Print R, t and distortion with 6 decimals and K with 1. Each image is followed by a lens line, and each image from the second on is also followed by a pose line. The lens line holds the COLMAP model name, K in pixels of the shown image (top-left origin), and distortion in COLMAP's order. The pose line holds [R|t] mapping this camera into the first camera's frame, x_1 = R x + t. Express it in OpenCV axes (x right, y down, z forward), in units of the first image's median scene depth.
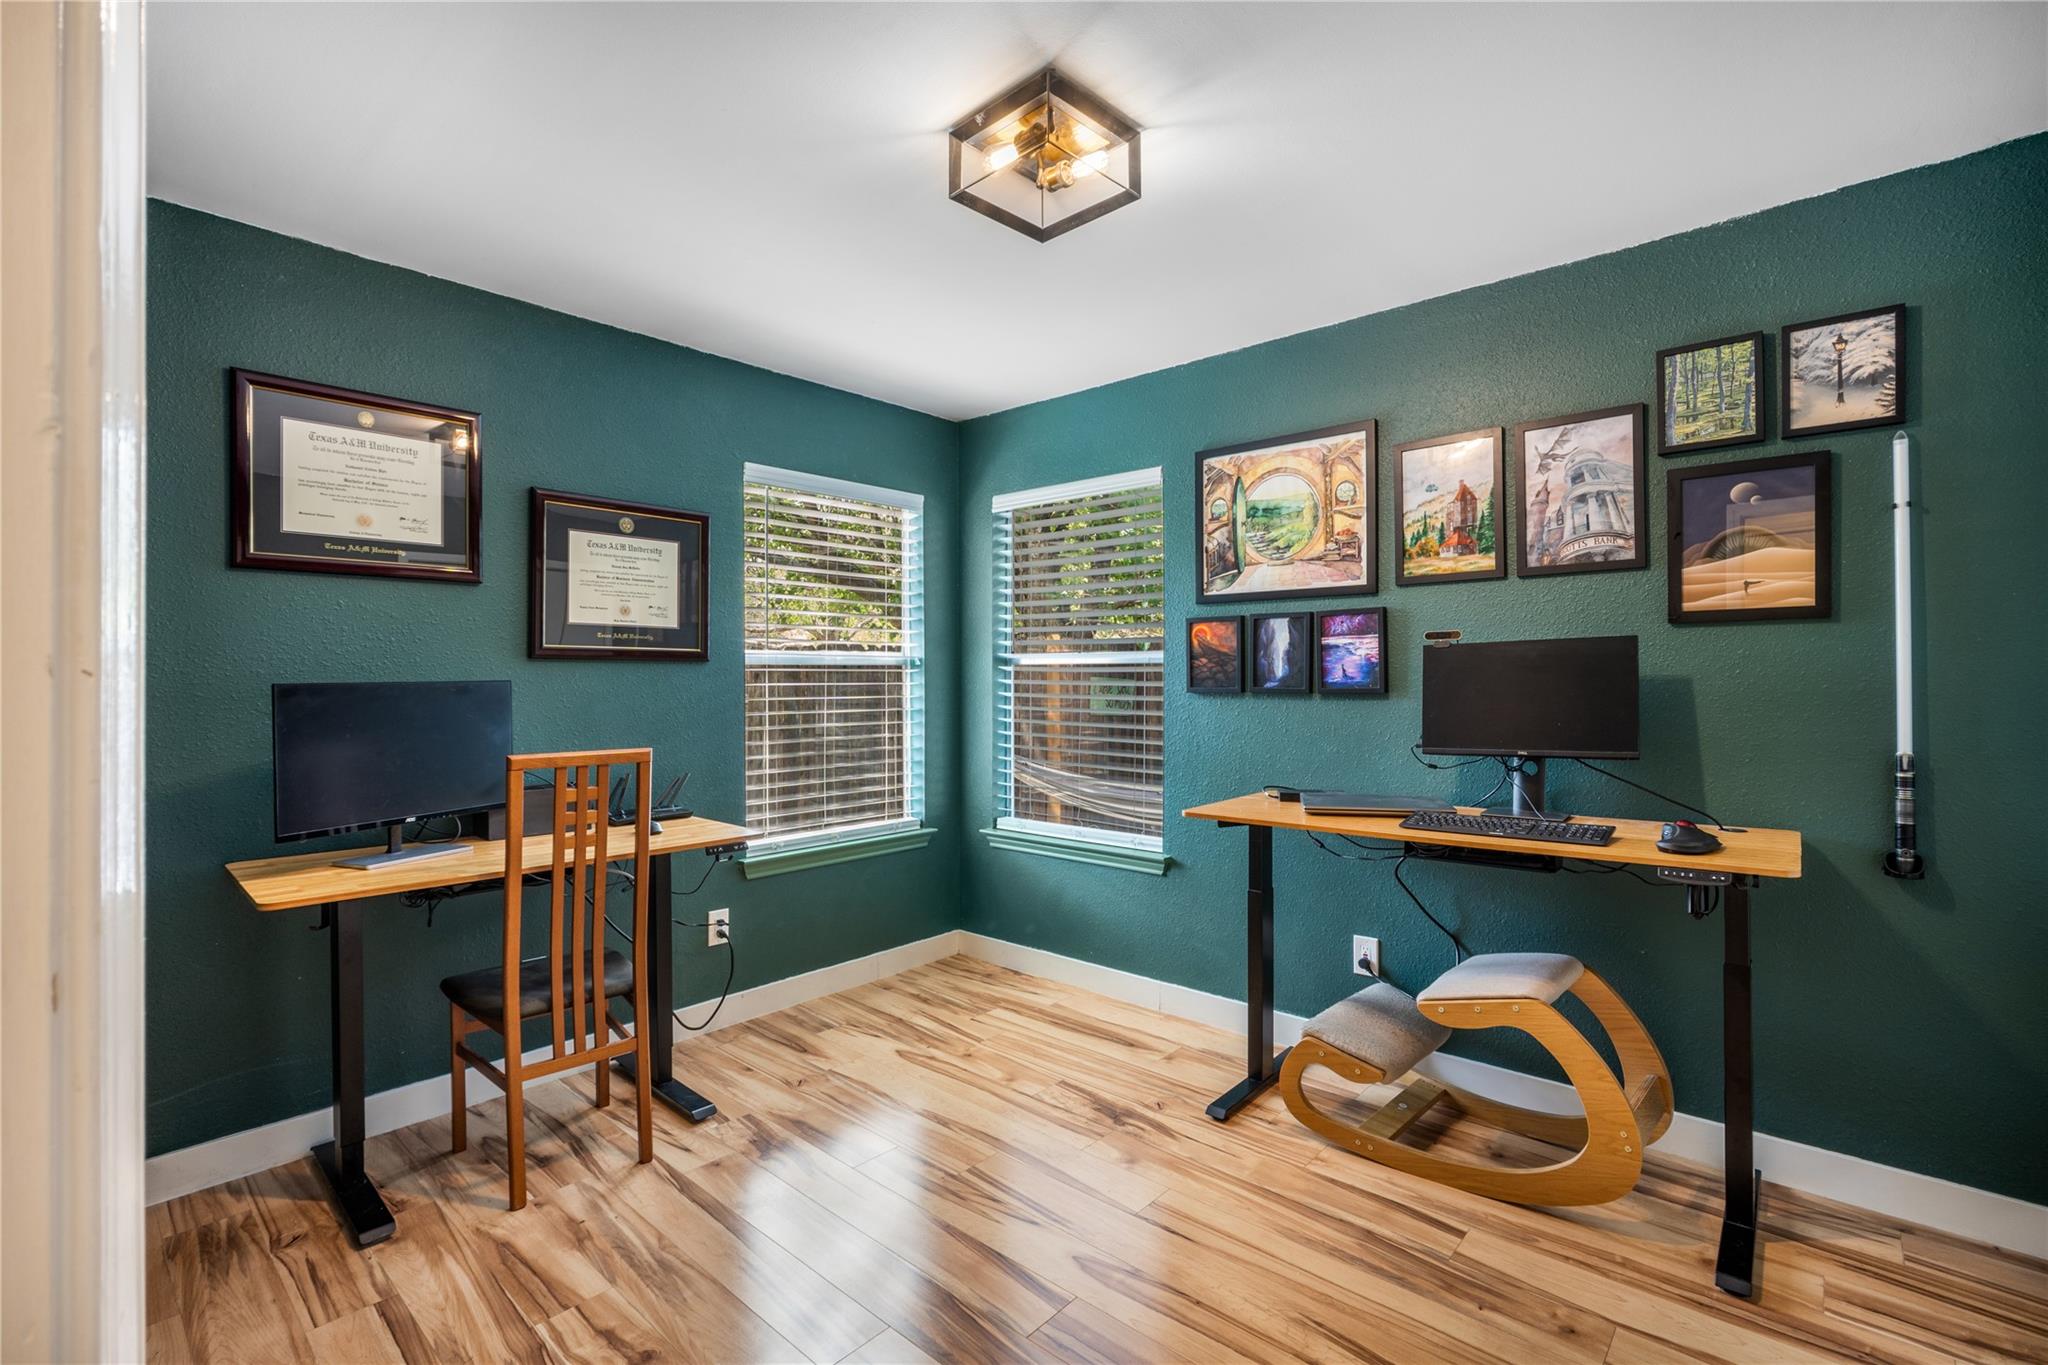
lens RADIAL K [[926.3, 0, 1015.3], [0, 926.3, 675.3], [0, 0, 1]] dist [-0.028744, 0.008878]
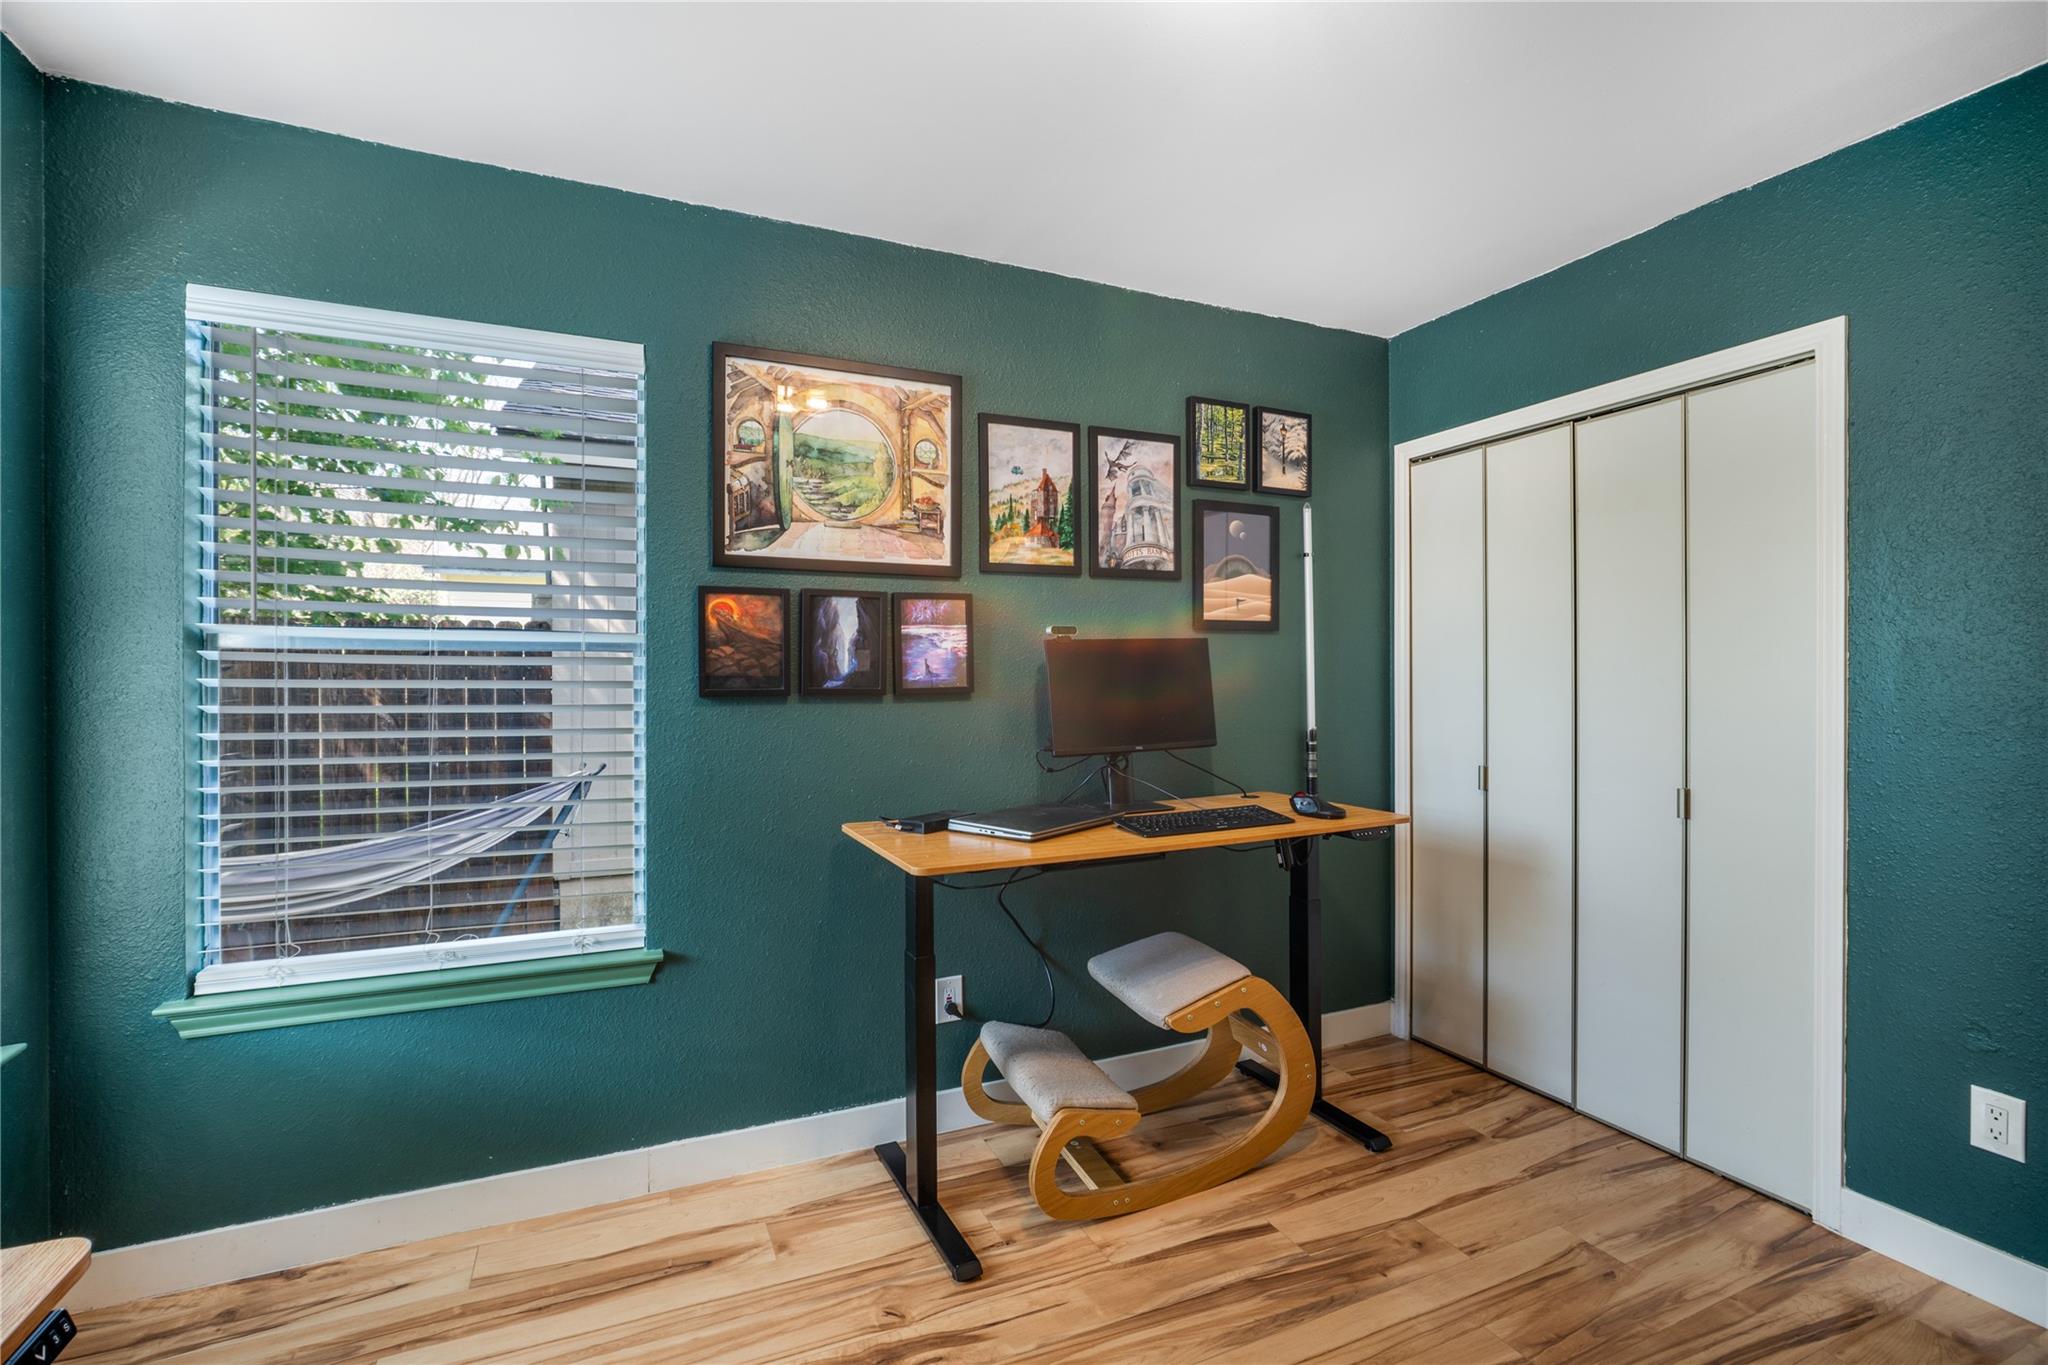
lens RADIAL K [[926.3, 0, 1015.3], [0, 926.3, 675.3], [0, 0, 1]] dist [-0.028744, 0.008878]
pose [[0.392952, -0.000112, 0.919559, -0.388453], [-0.002925, 0.999995, 0.001372, 0.001665], [-0.919554, -0.003228, 0.392949, 0.608787]]
